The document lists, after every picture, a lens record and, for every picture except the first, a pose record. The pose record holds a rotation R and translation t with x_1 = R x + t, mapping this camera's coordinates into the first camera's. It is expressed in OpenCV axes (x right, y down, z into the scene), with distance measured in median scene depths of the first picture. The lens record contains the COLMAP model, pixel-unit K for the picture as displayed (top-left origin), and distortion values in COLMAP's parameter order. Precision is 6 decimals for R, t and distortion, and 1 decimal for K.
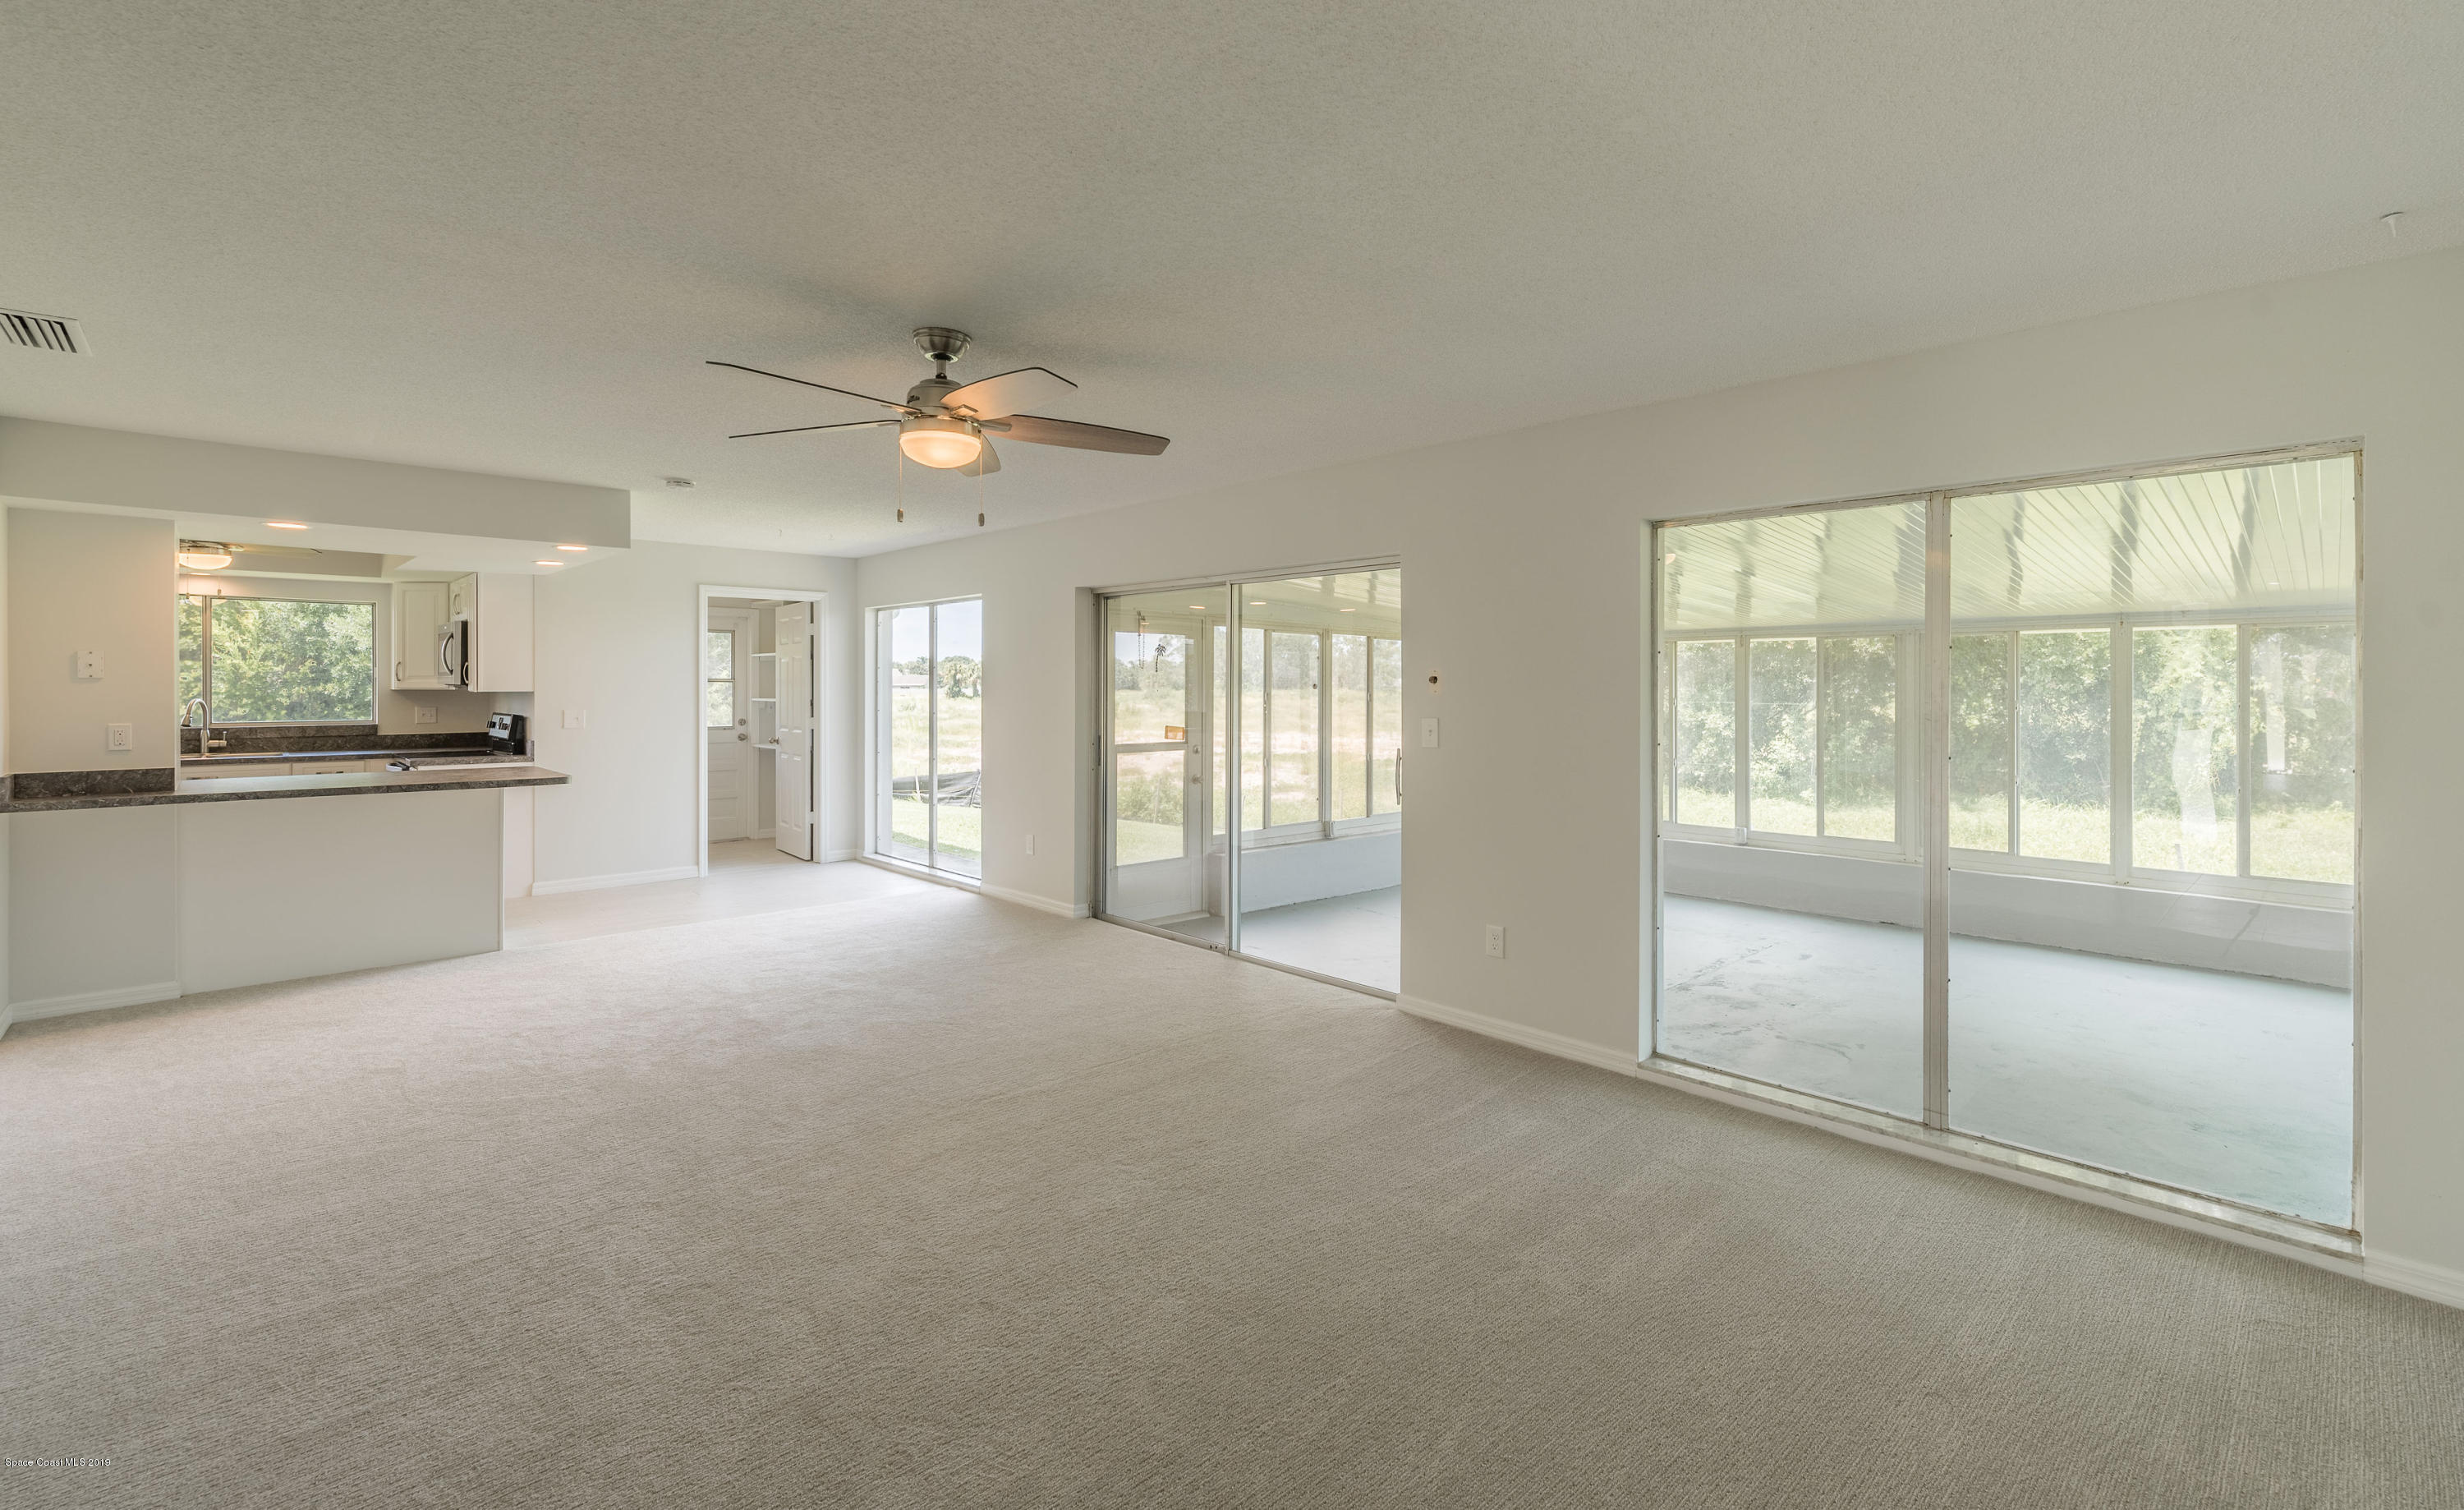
lens RADIAL K [[1065.5, 0, 1244.6], [0, 1065.5, 681.0], [0, 0, 1]] dist [0.000917, -0.001222]
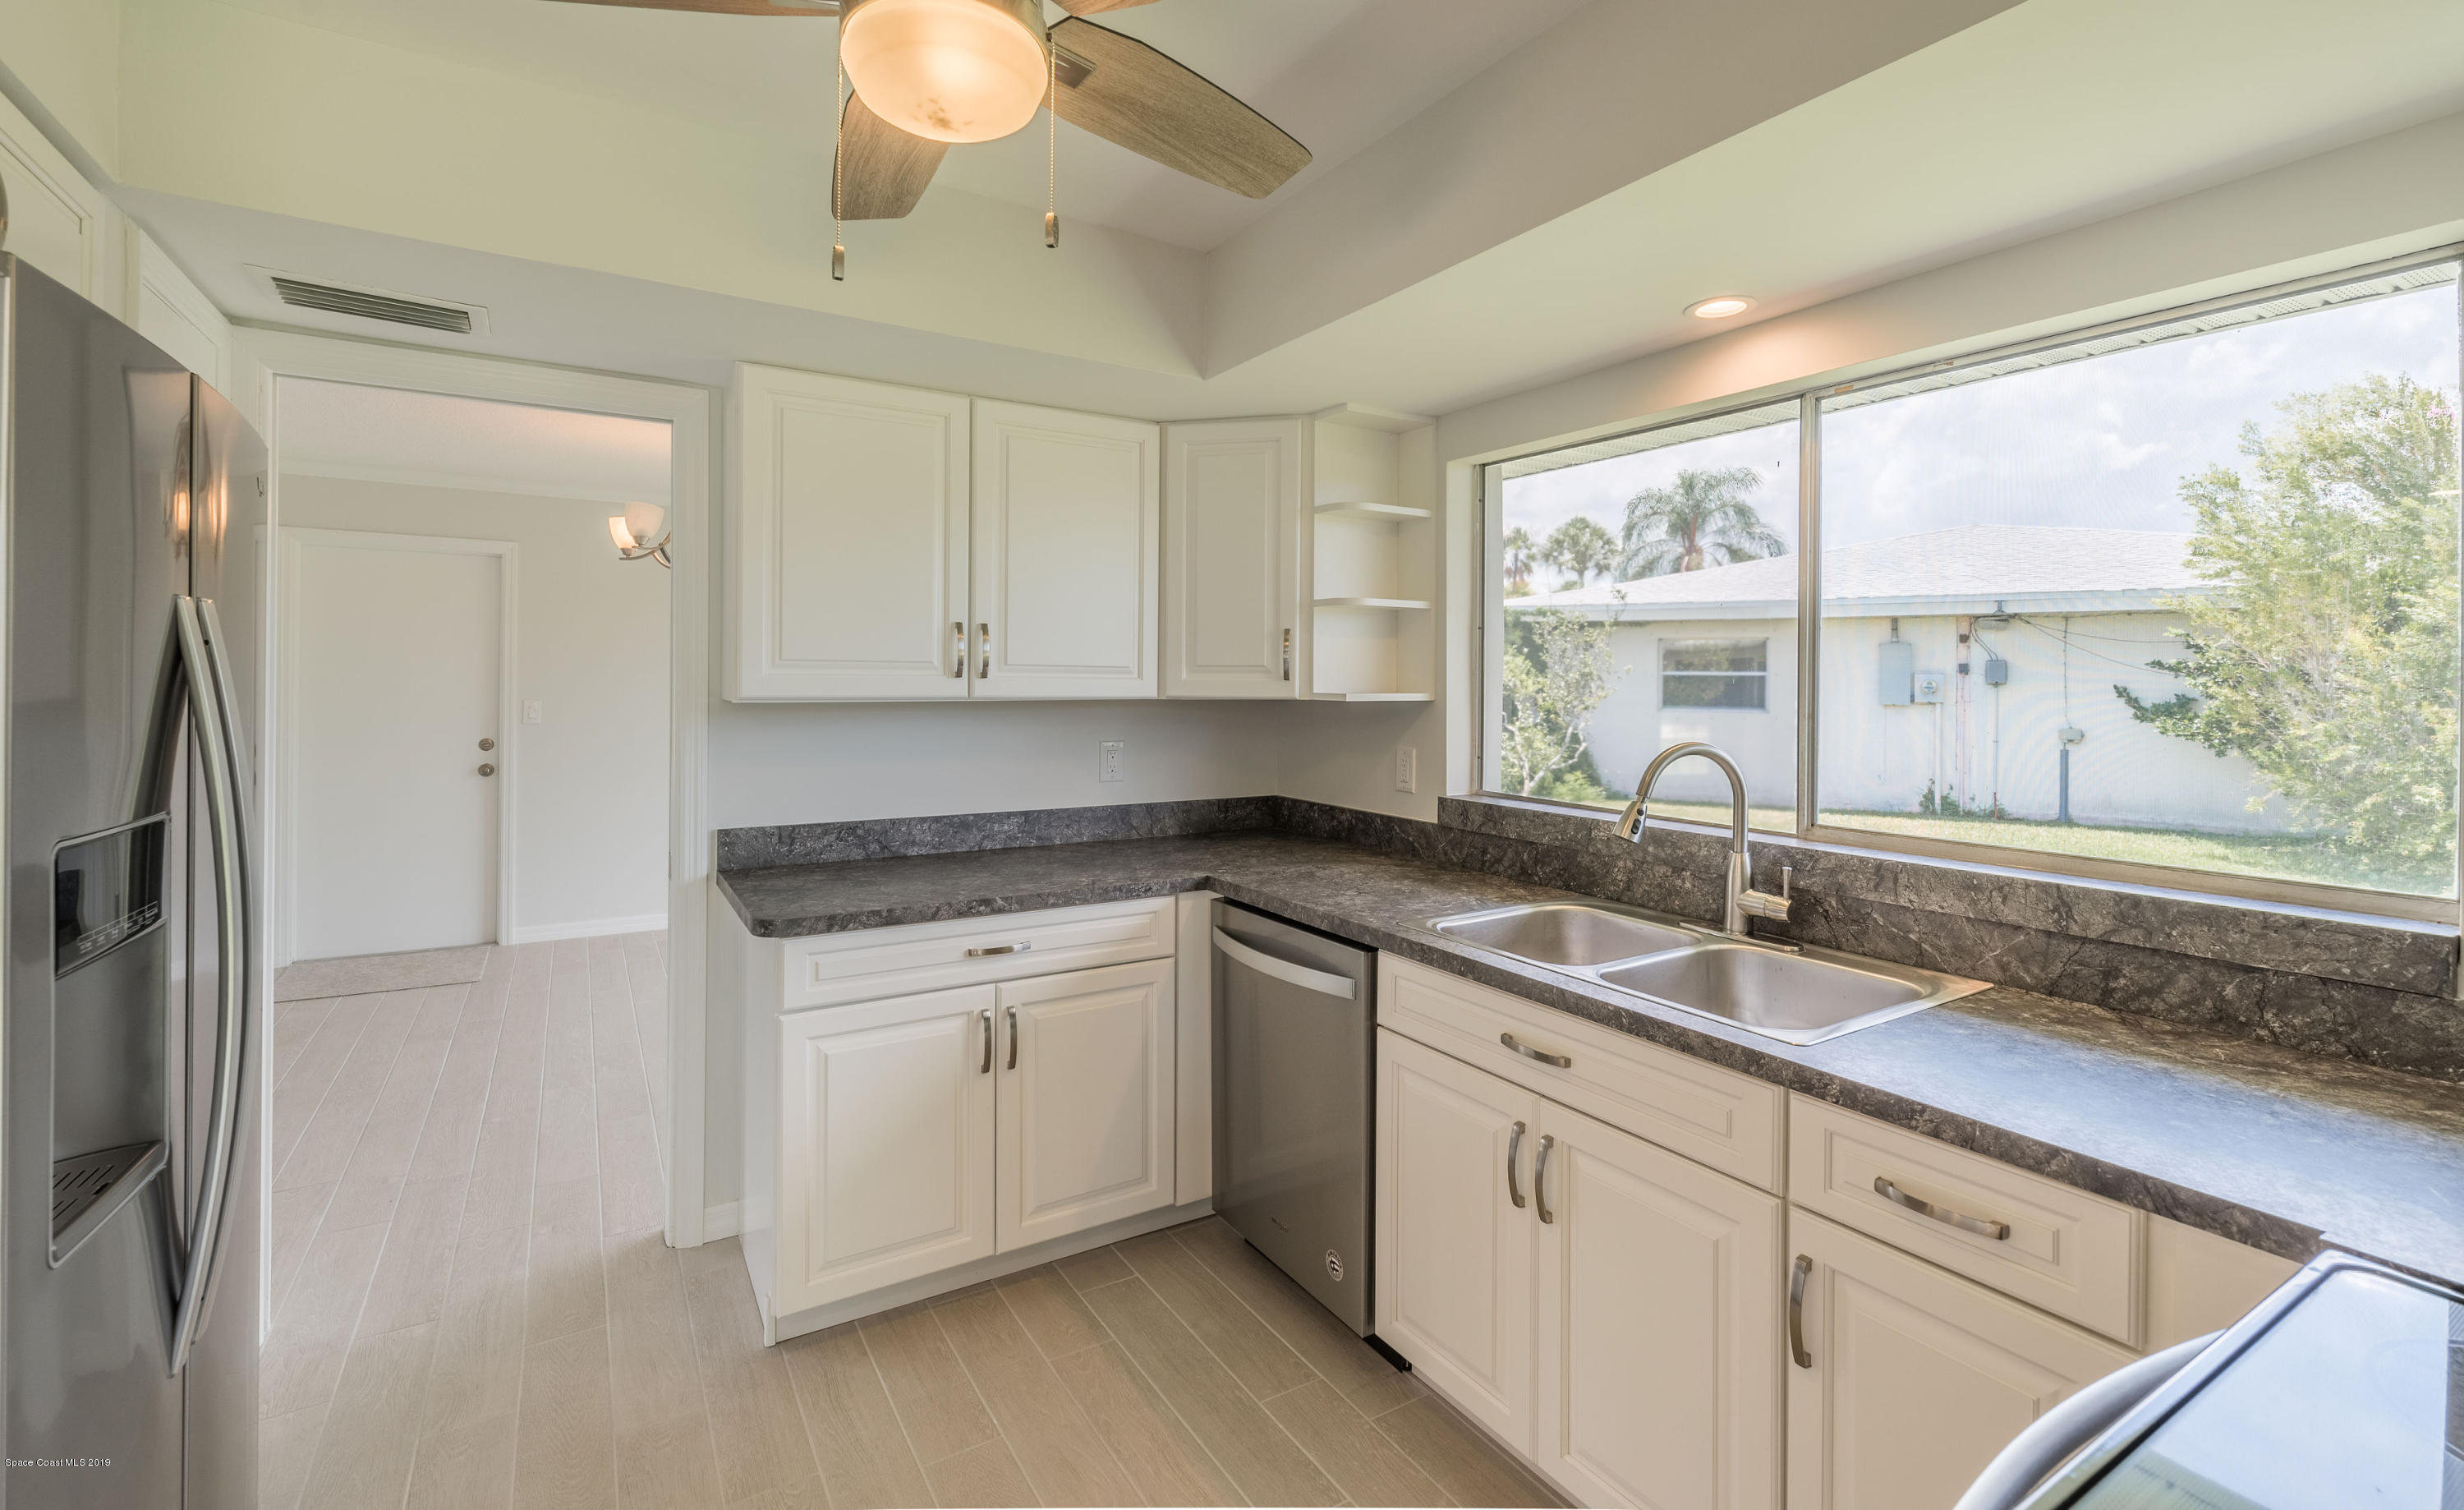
lens RADIAL K [[1065.5, 0, 1231.1], [0, 1065.5, 682.8], [0, 0, 1]] dist [0.000917, -0.001222]
pose [[-0.210927, -0.000691, -0.977502, -0.623247], [-0.006645, 0.999978, 0.000727, 0.001088], [0.977479, 0.006649, -0.210927, 0.867127]]
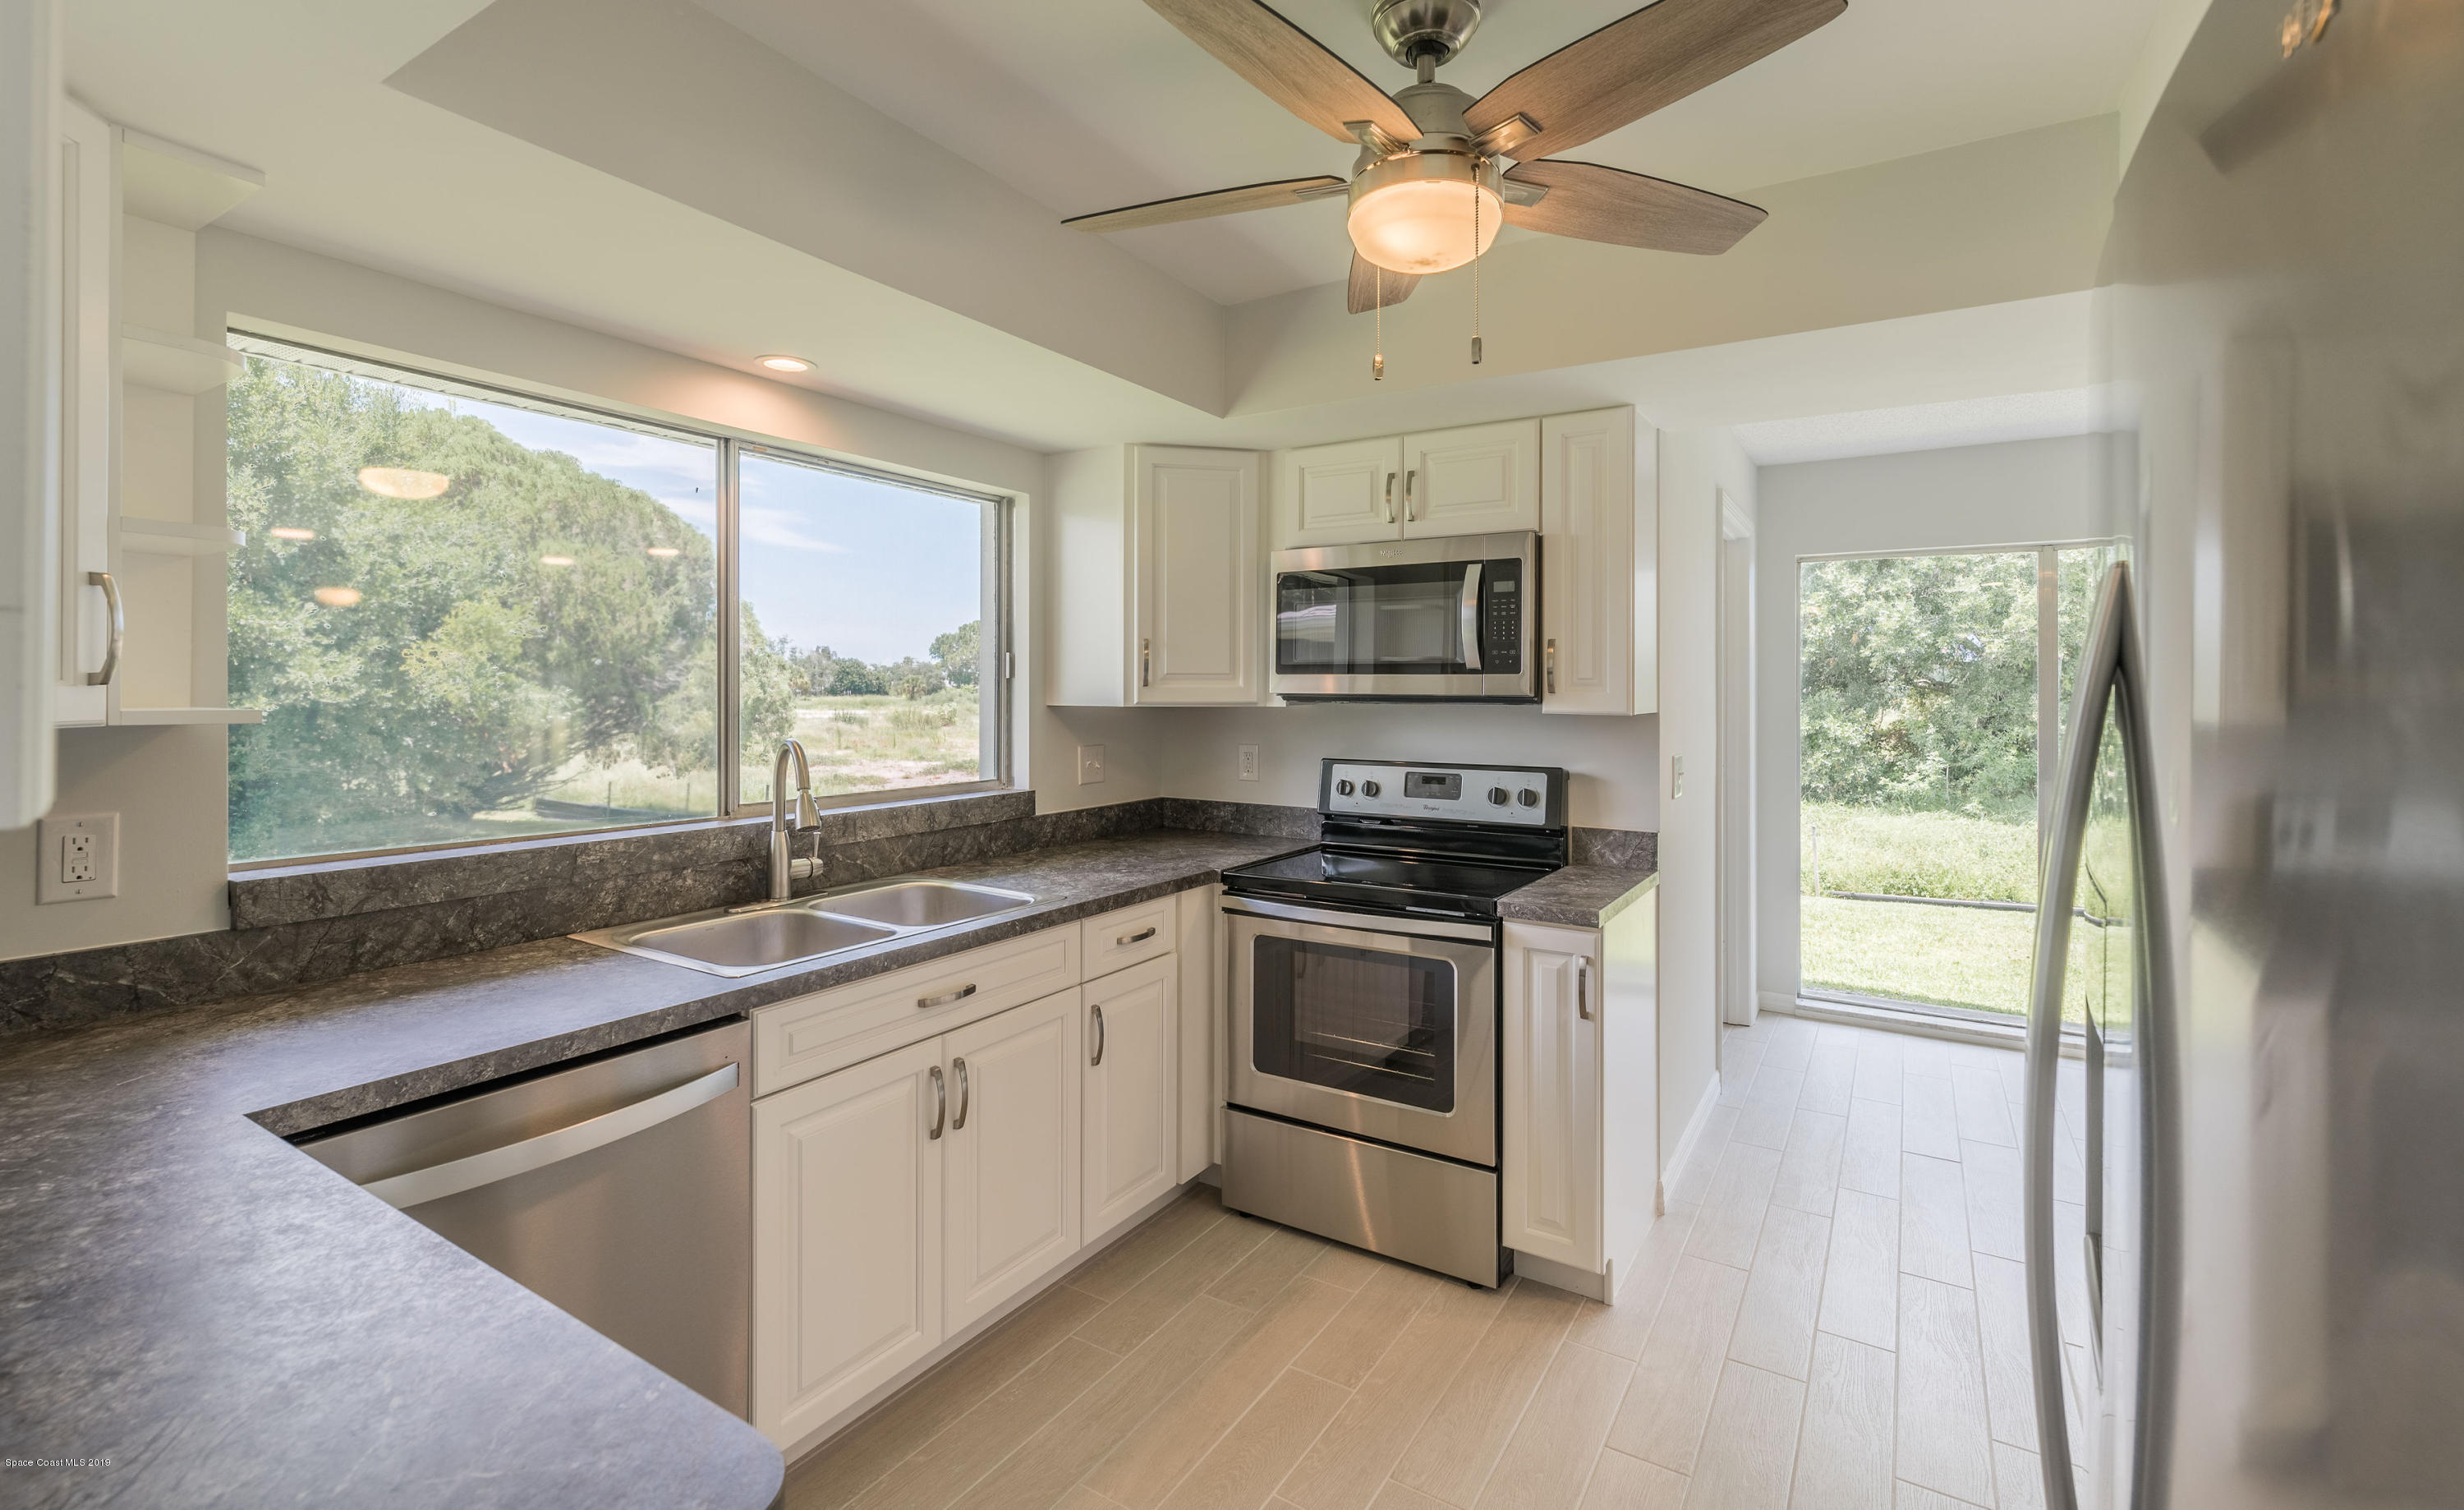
lens RADIAL K [[1065.5, 0, 1234.4], [0, 1065.5, 695.0], [0, 0, 1]] dist [0.000917, -0.001222]
pose [[0.972291, -0.001039, 0.233770, -0.856334], [-0.000860, 0.999967, 0.008020, 0.000220], [-0.233770, -0.007999, 0.972259, 0.596824]]
